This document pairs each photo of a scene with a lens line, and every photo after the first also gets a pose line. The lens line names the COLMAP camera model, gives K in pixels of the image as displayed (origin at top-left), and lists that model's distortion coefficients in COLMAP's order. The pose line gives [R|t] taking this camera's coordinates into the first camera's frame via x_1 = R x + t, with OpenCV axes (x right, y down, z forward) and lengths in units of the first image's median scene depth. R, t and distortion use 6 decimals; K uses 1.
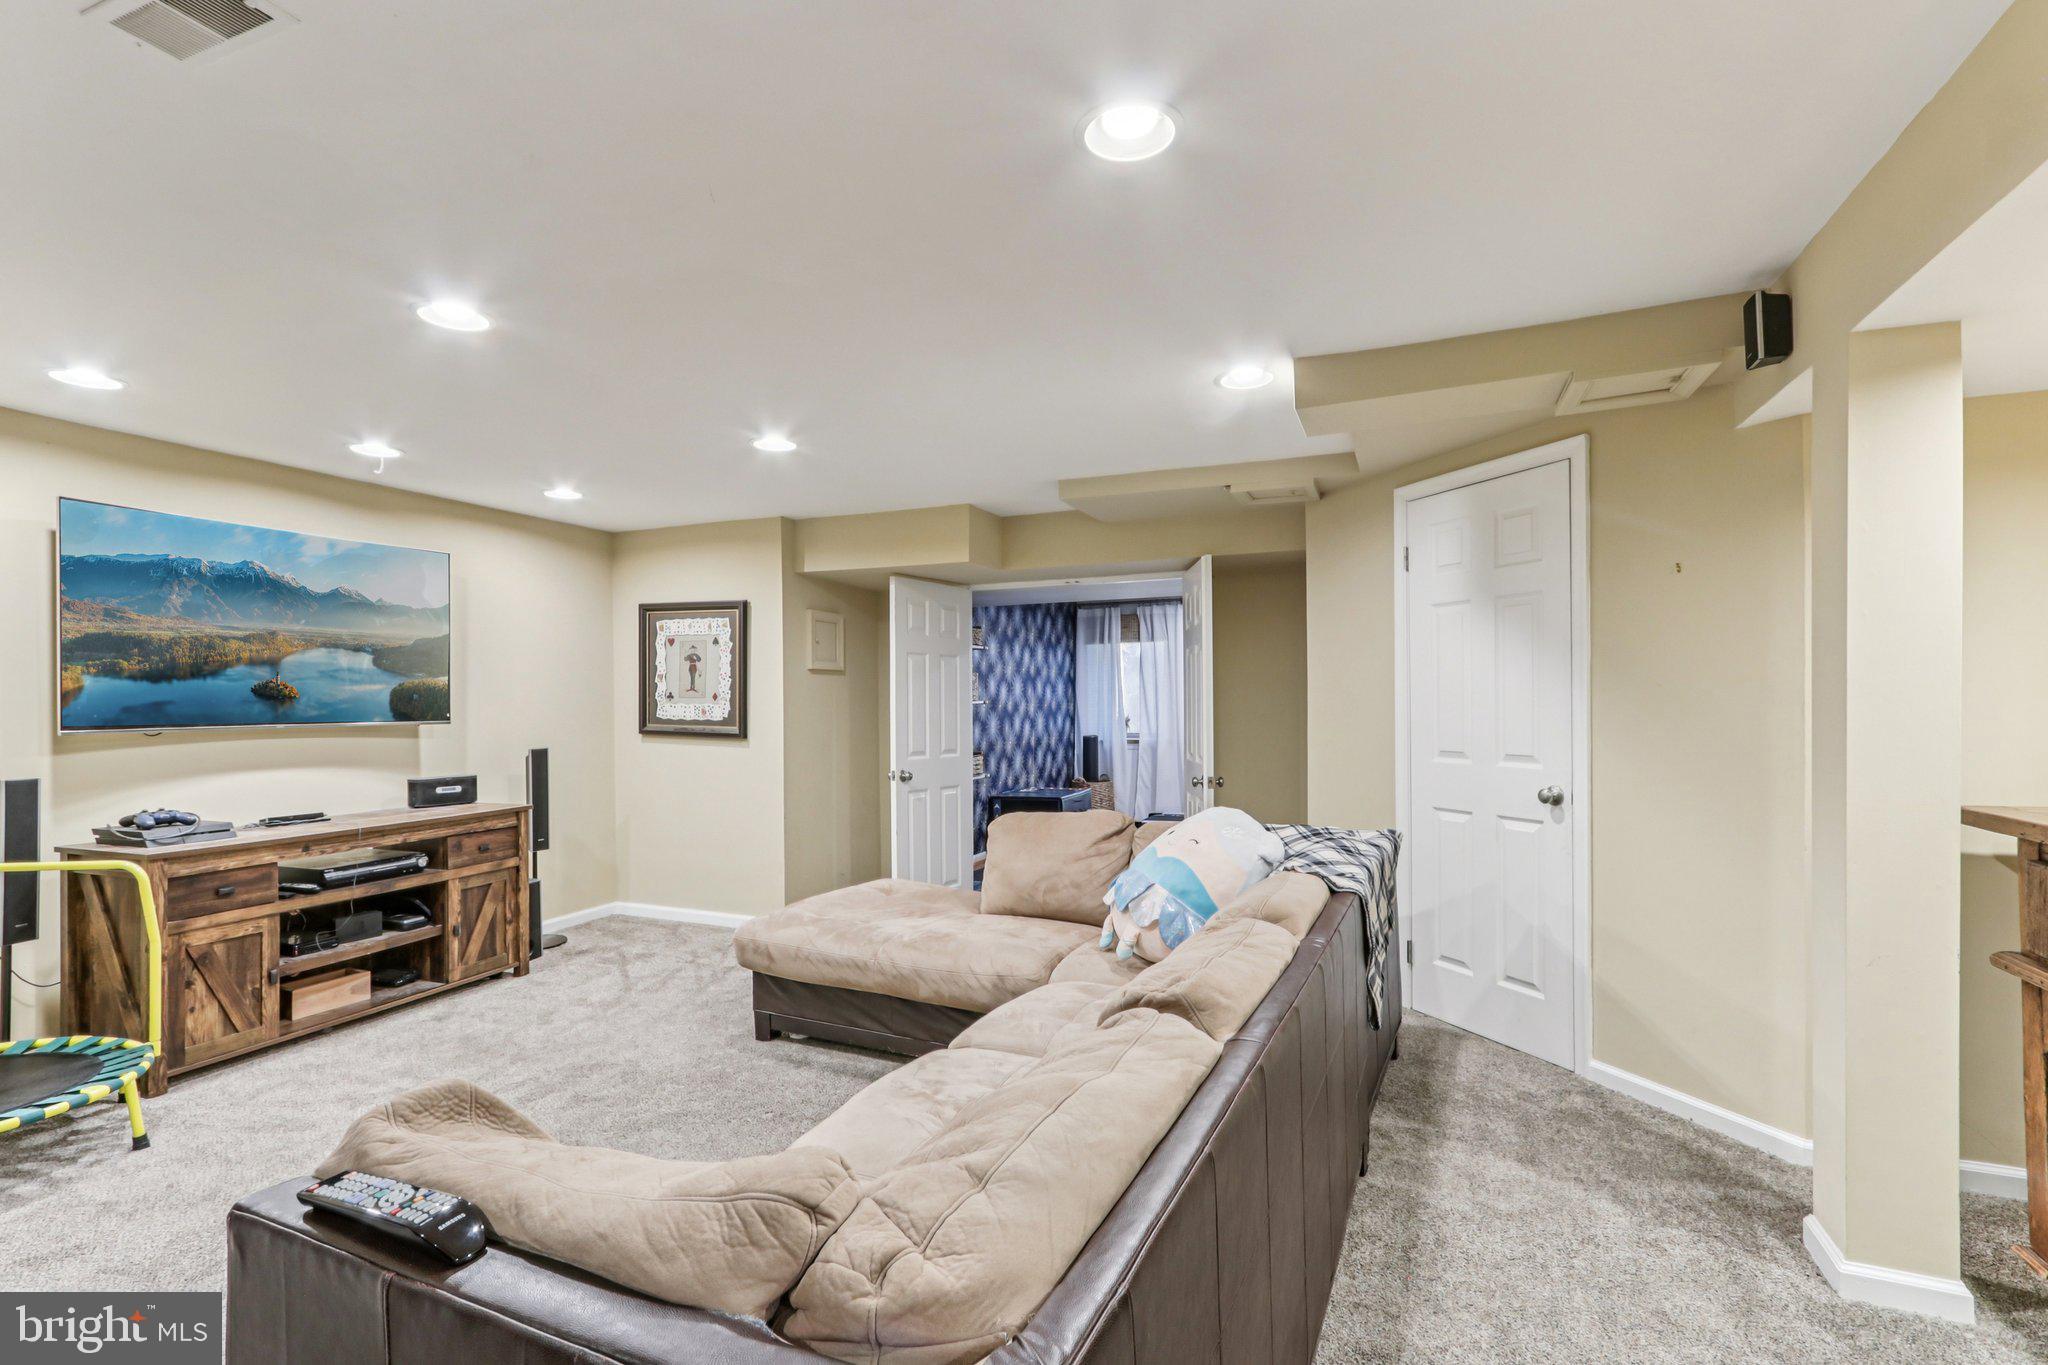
lens RADIAL K [[952.5, 0, 1021.3], [0, 952.5, 697.3], [0, 0, 1]] dist [0.010104, 0.003087]
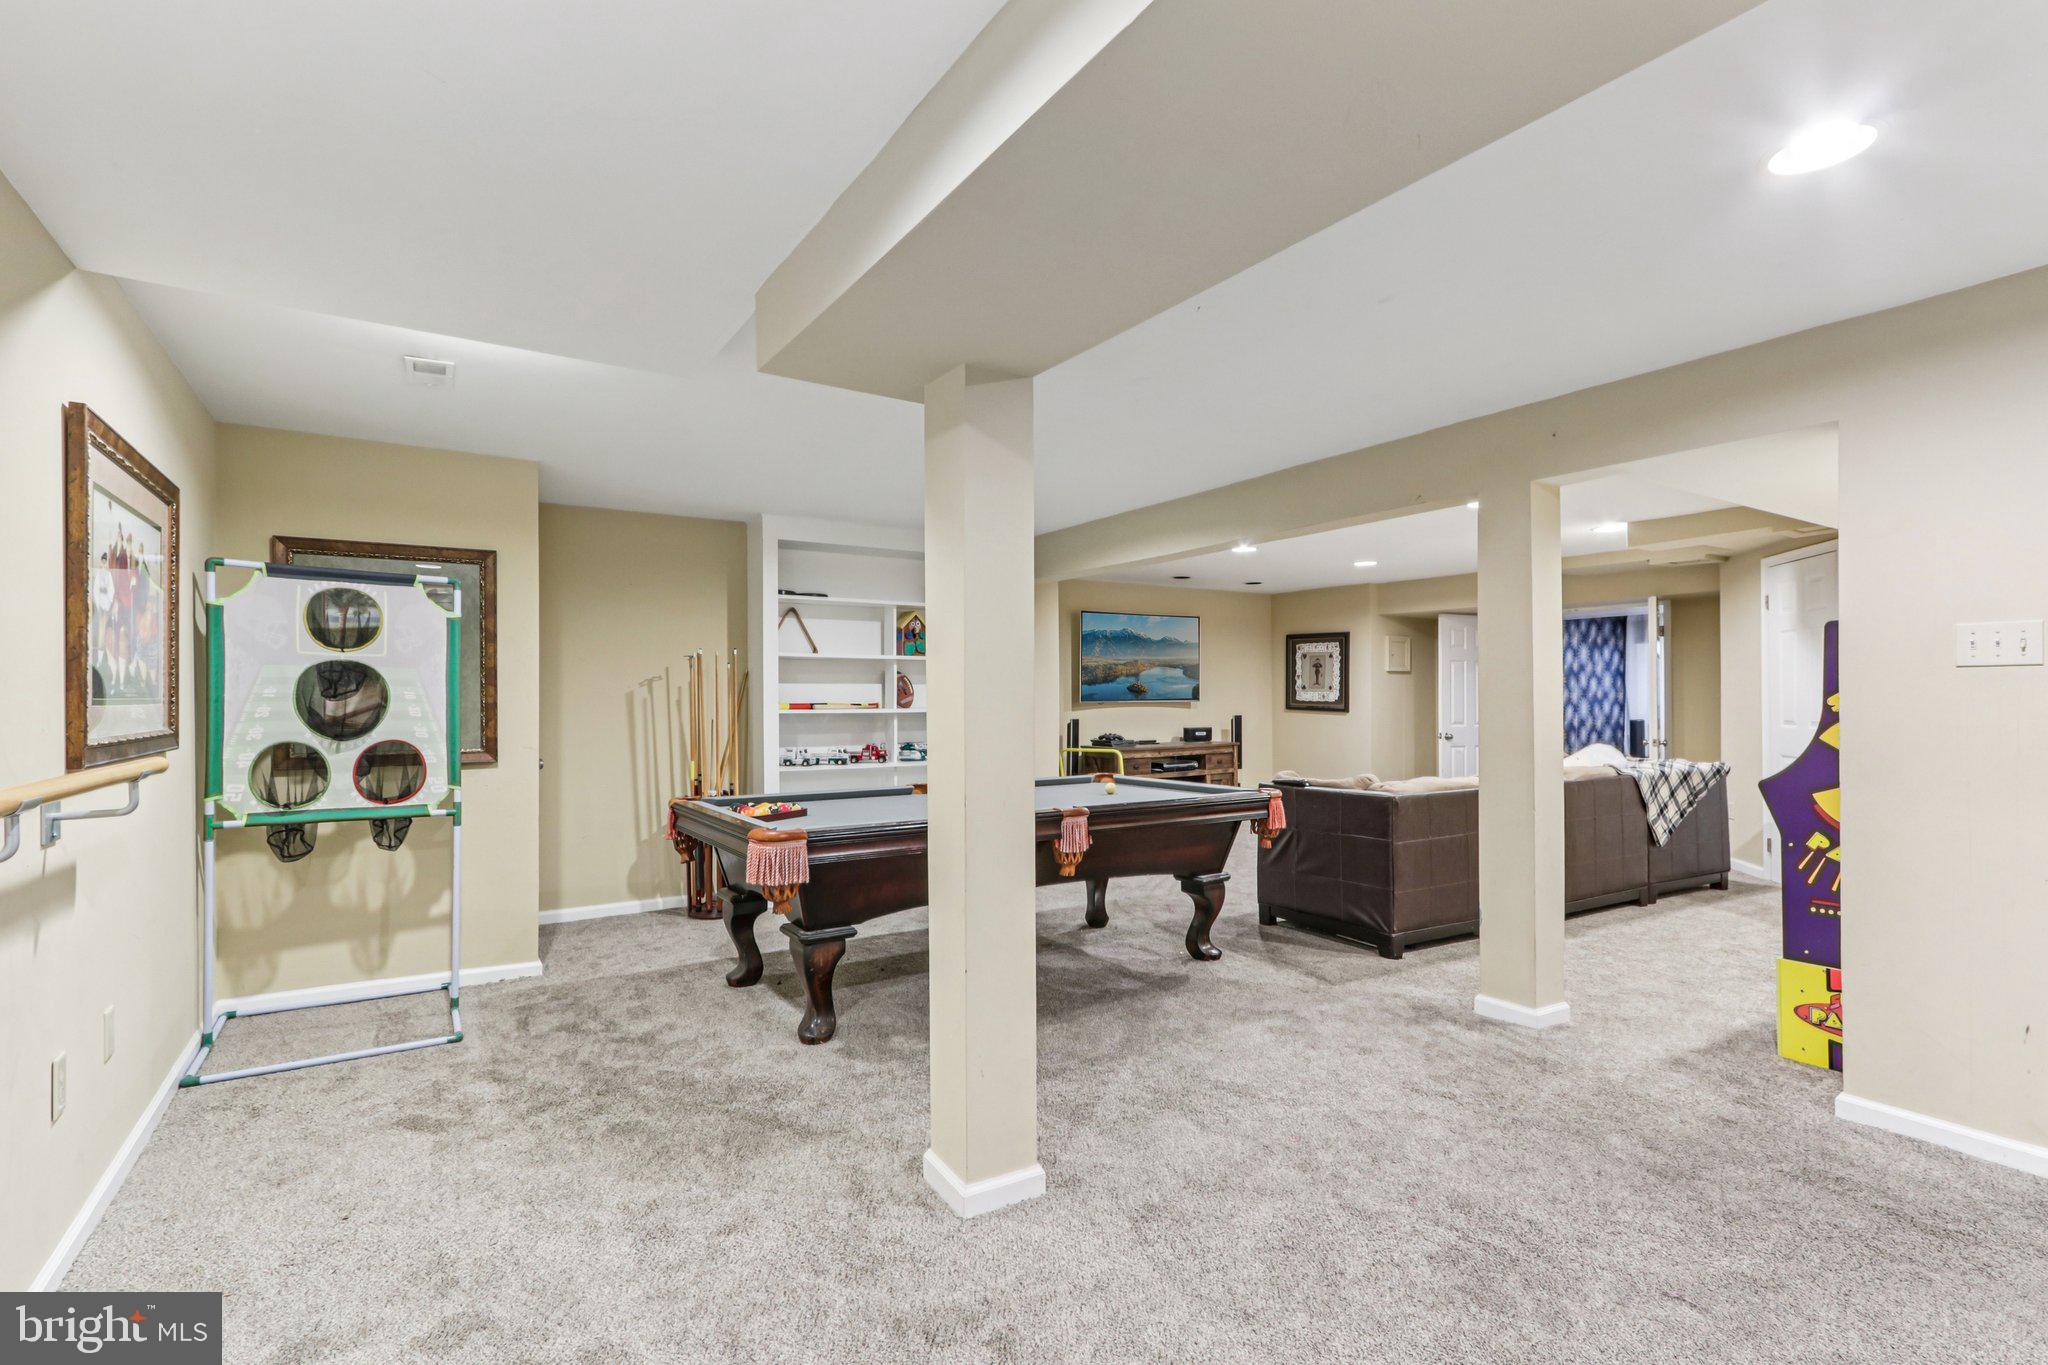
lens RADIAL K [[952.5, 0, 1022.6], [0, 952.5, 692.7], [0, 0, 1]] dist [0.010104, 0.003087]
pose [[0.821996, 0.001255, -0.569492, 0.211019], [0.001480, 0.999989, 0.004340, 0.000023], [0.569492, -0.004410, 0.821985, -0.759226]]
